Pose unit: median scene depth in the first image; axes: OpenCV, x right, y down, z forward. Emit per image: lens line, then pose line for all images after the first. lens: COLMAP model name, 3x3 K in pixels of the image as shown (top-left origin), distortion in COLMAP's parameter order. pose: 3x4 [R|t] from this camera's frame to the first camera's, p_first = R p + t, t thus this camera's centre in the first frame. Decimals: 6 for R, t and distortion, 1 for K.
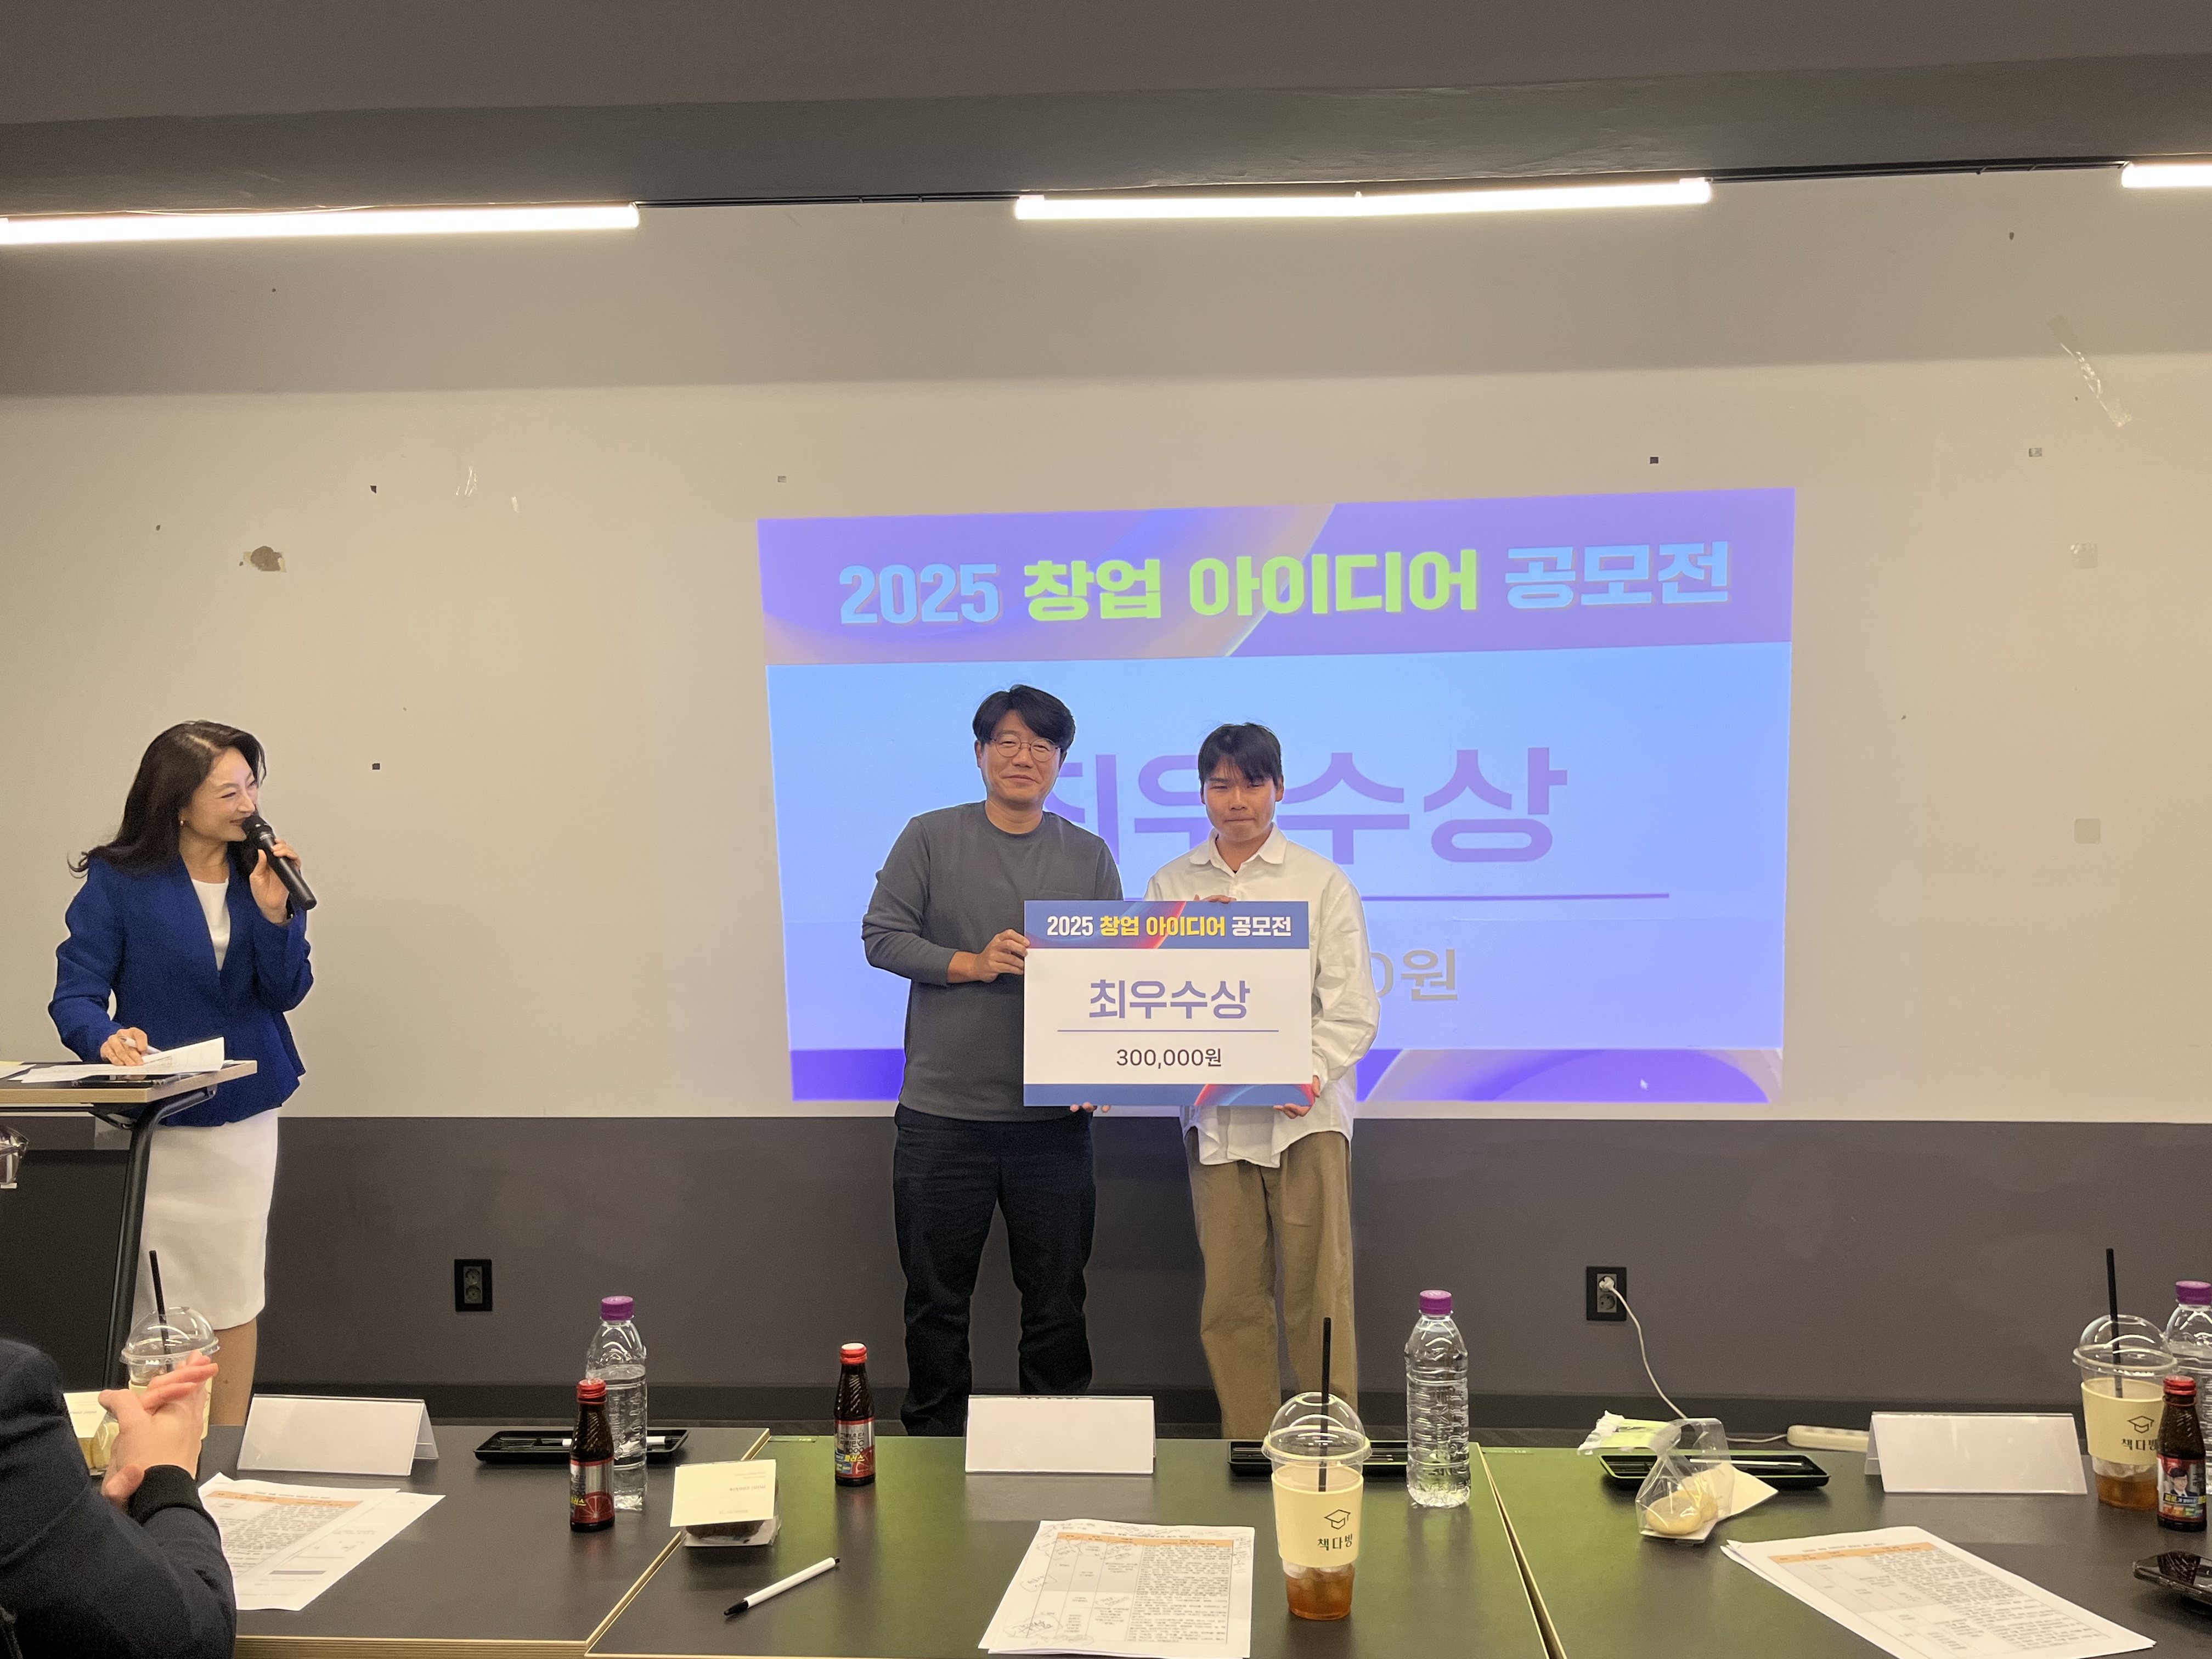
lens RADIAL K [[1880.9, 0, 1102.4], [0, 1880.9, 838.2], [0, 0, 1]] dist [0.034245, -0.013313]
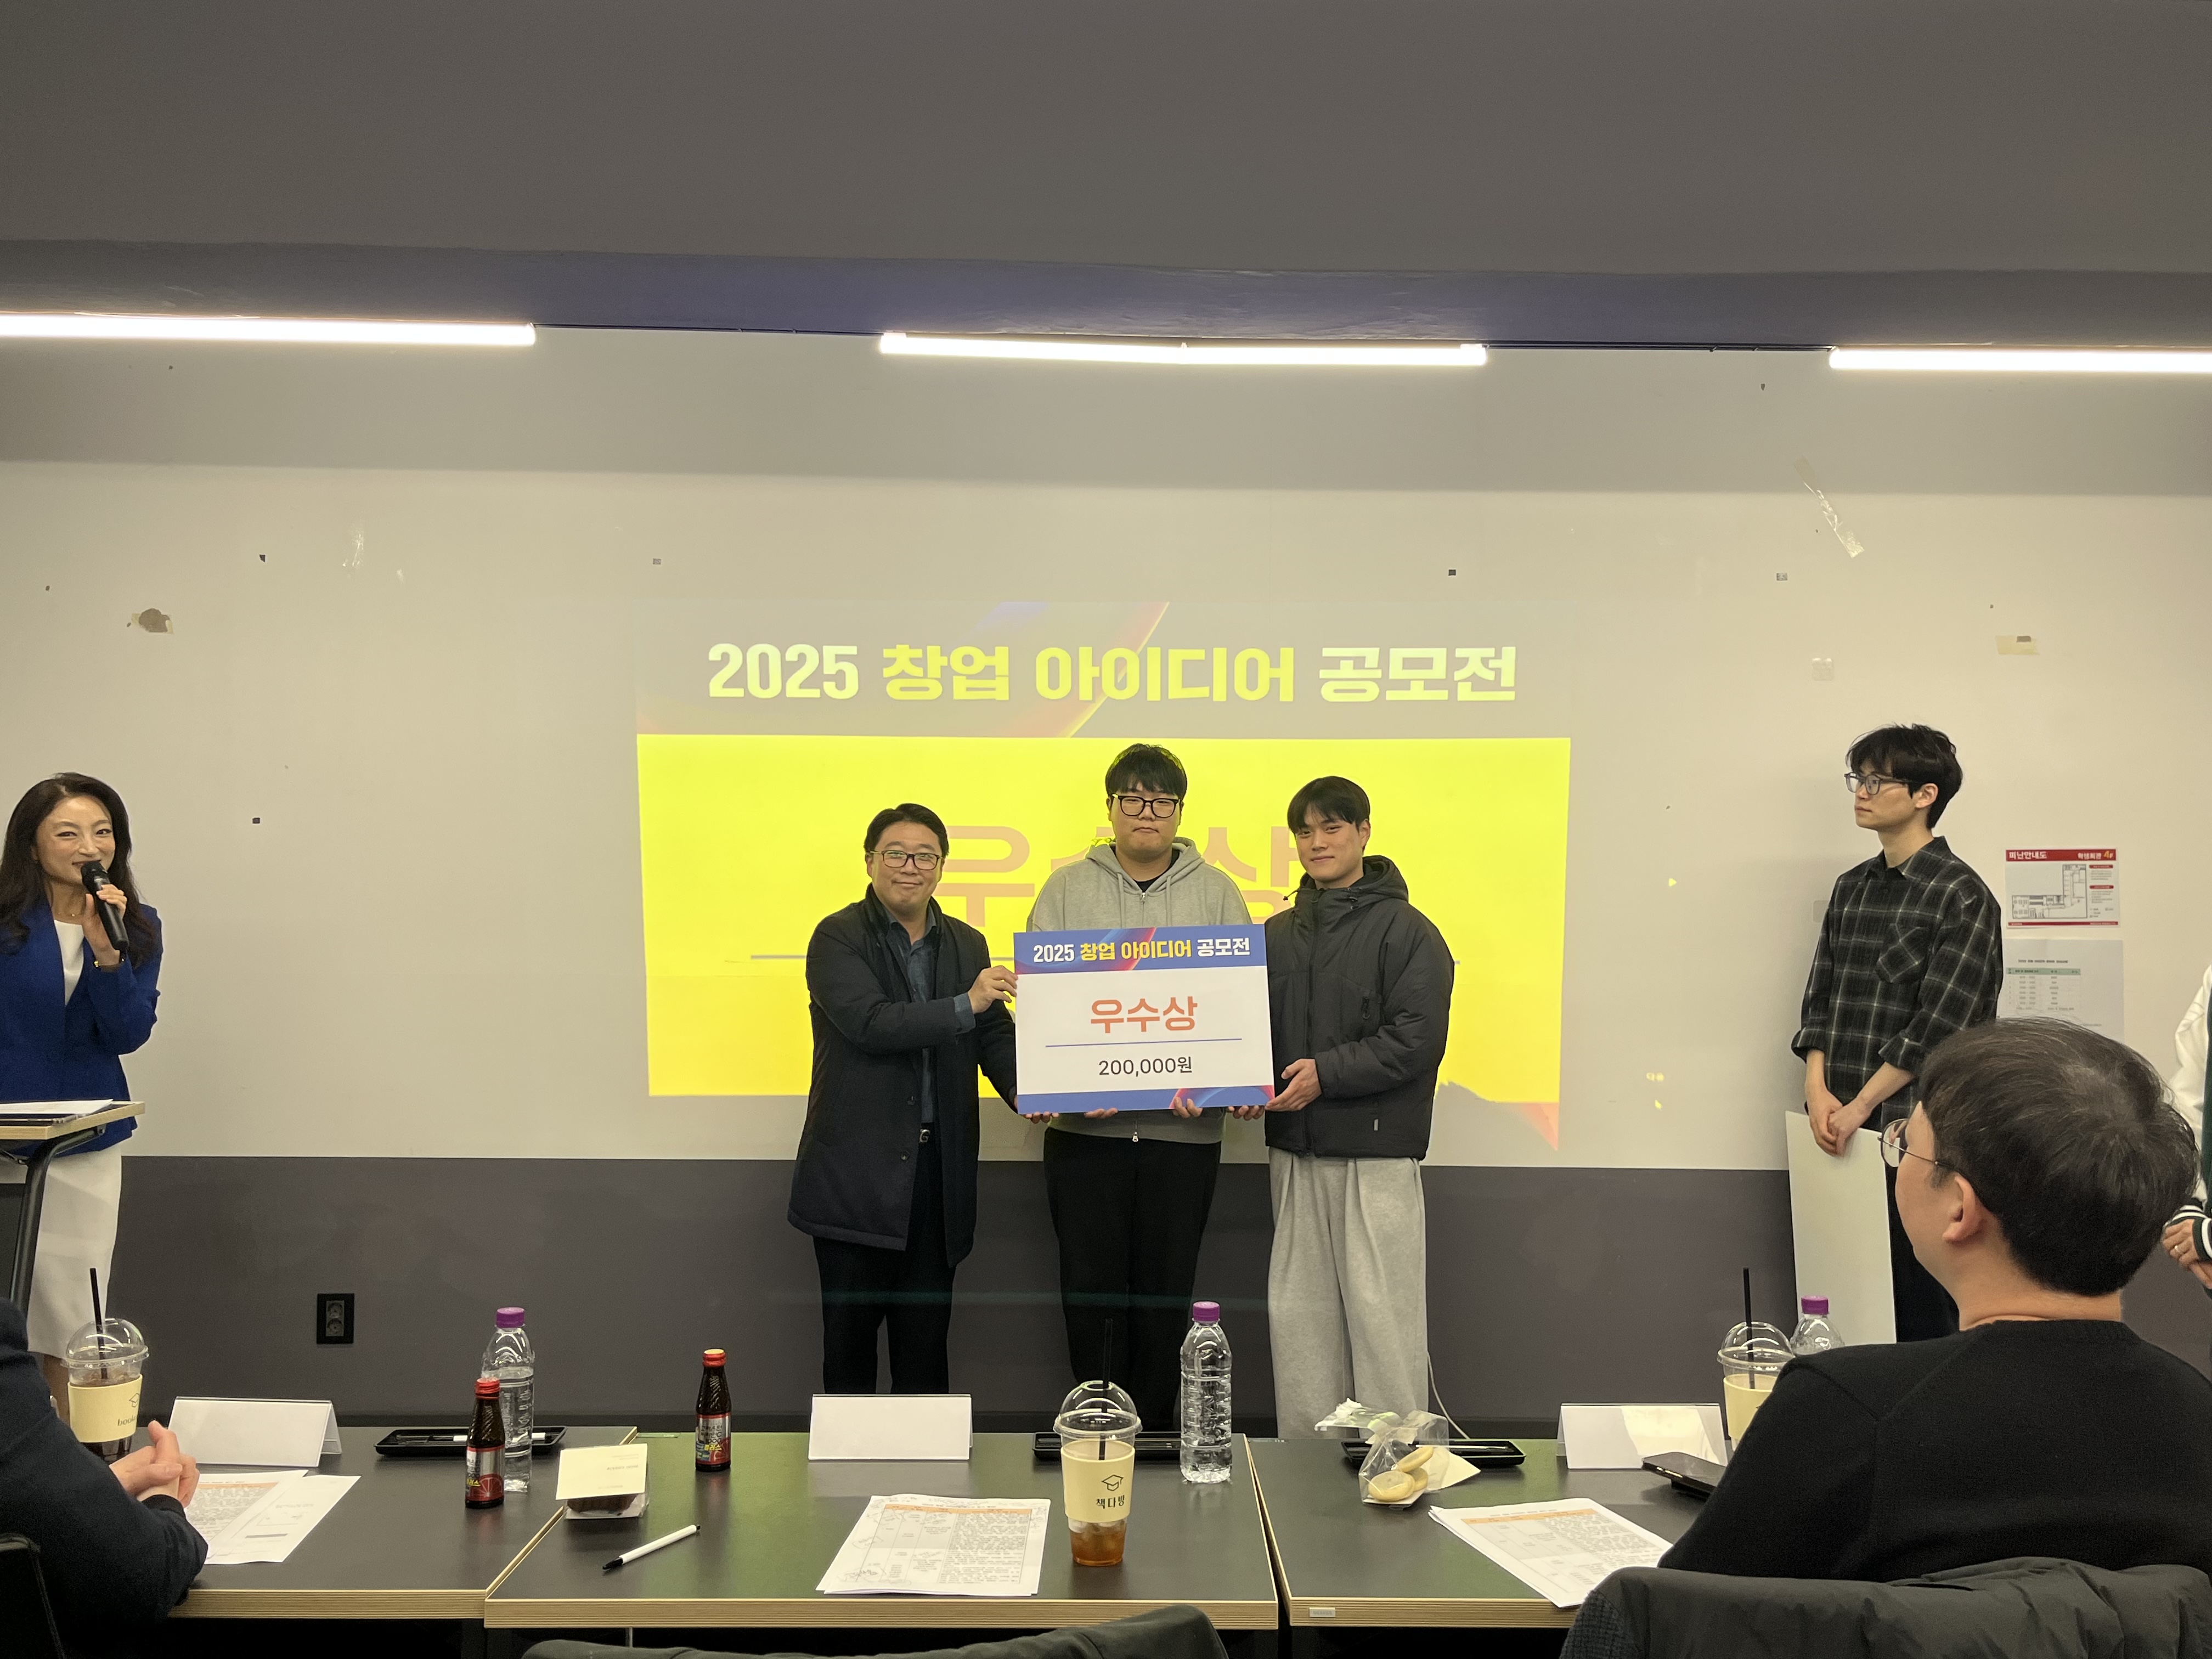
lens RADIAL K [[1921.4, 0, 1116.9], [0, 1921.4, 816.4], [0, 0, 1]] dist [0.044642, -0.024387]
pose [[0.996640, 0.021678, 0.078980, 0.014945], [-0.019085, 0.999259, -0.033429, -0.026792], [-0.079646, 0.031810, 0.996316, -0.223341]]
